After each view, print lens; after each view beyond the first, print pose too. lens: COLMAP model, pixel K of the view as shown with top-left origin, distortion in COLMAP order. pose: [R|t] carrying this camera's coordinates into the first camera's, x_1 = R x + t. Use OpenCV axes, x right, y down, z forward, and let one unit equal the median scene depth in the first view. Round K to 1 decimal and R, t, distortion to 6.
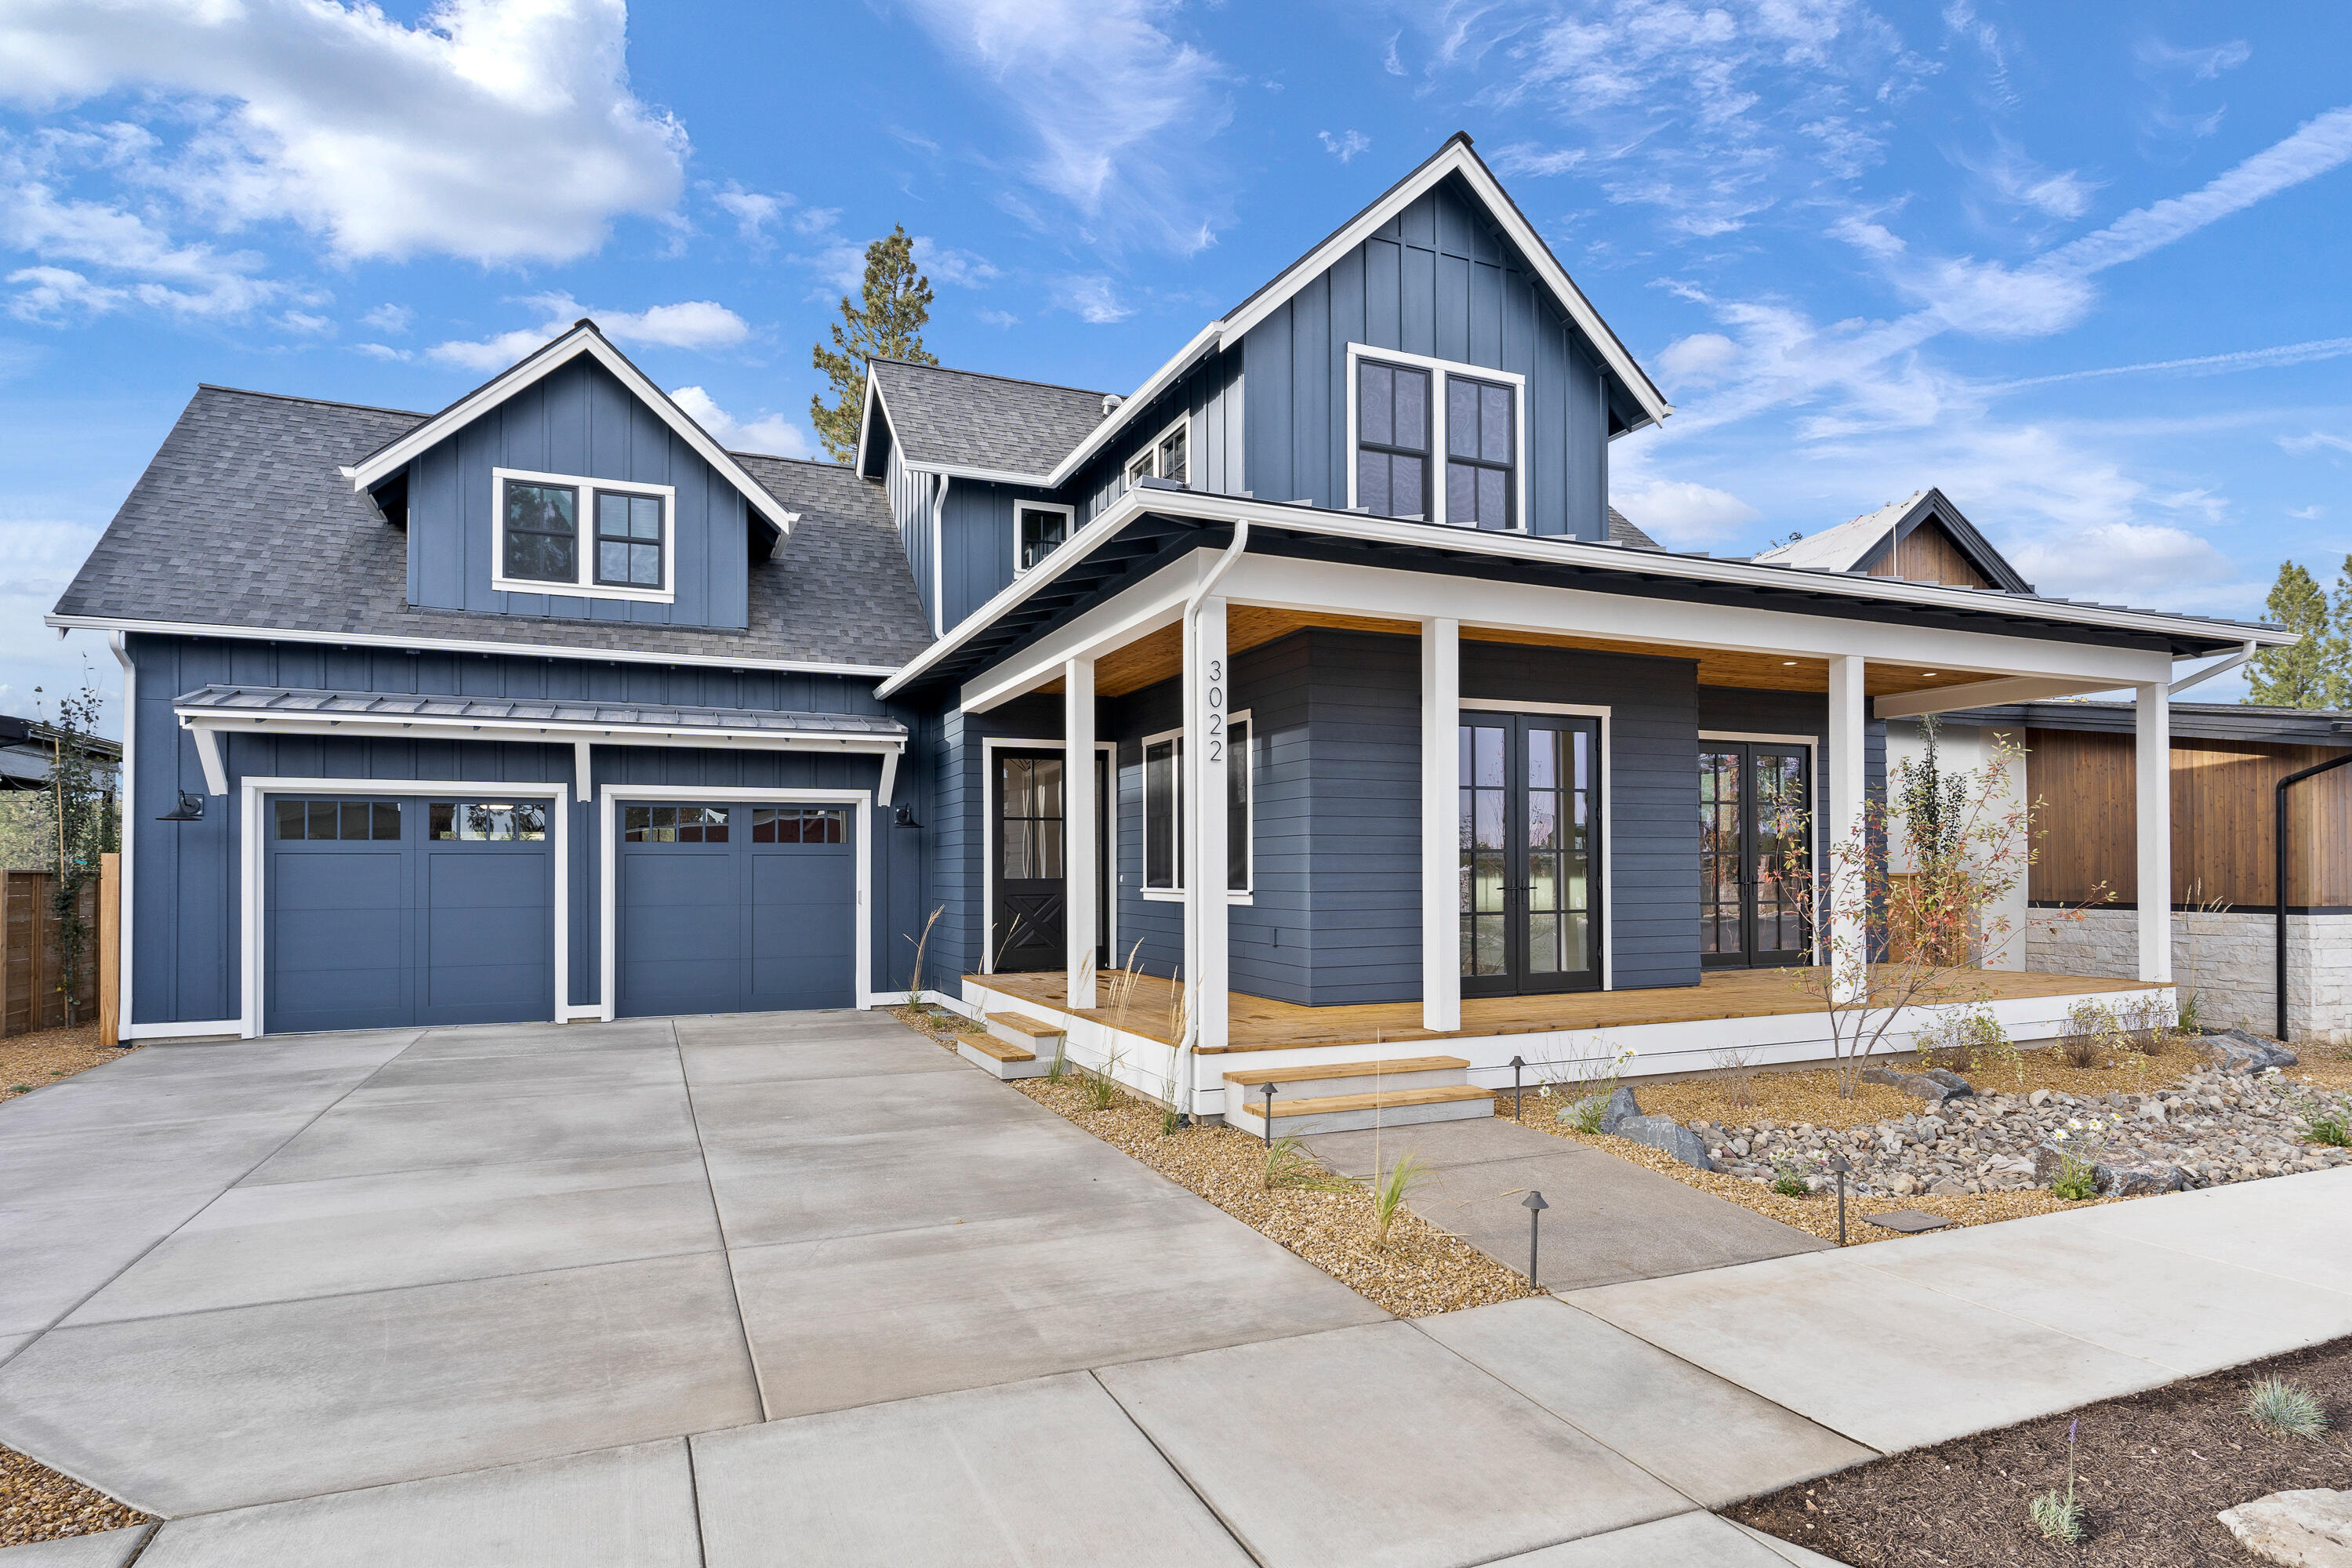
lens RADIAL K [[1289.9, 0, 1201.0], [0, 1289.9, 865.1], [0, 0, 1]] dist [-0.003233, -0.000344]
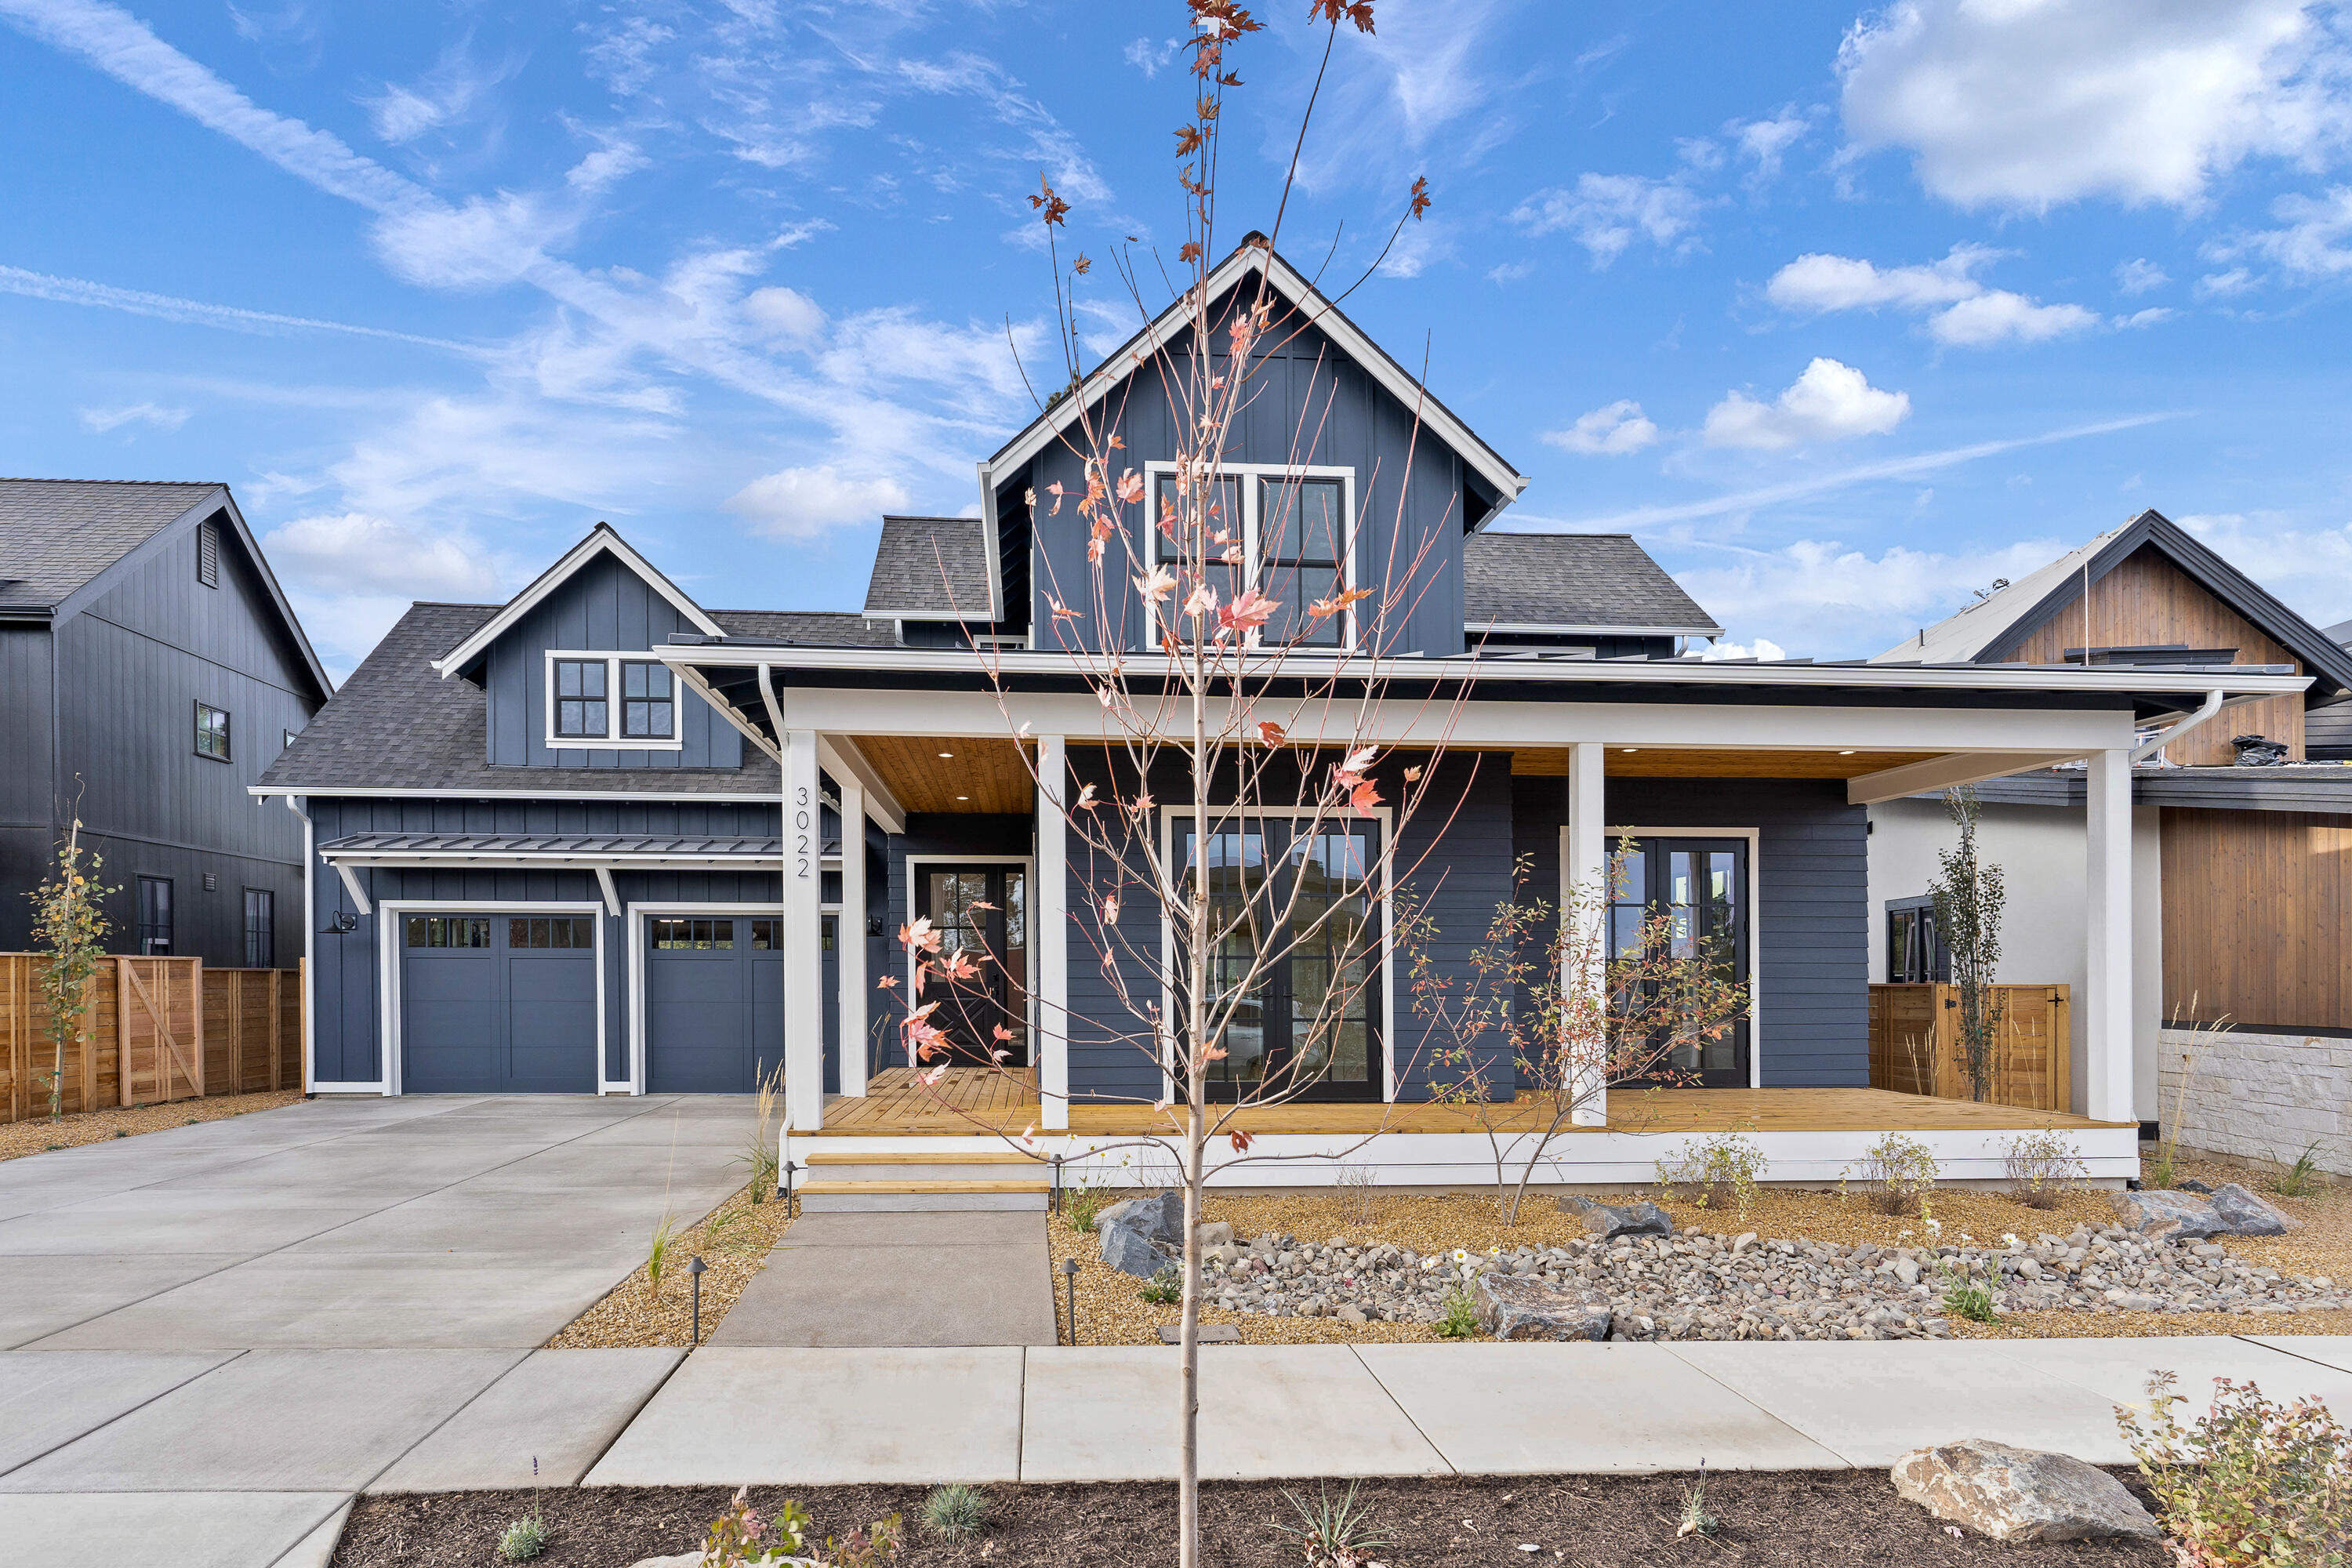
lens RADIAL K [[1254.5, 0, 1077.0], [0, 1254.5, 996.9], [0, 0, 1]] dist [-0.003953, 0.000290]
pose [[0.935379, 0.012741, -0.353417, 0.377420], [-0.005056, 0.999730, 0.022658, -0.001276], [0.353611, -0.019406, 0.935191, 0.035281]]
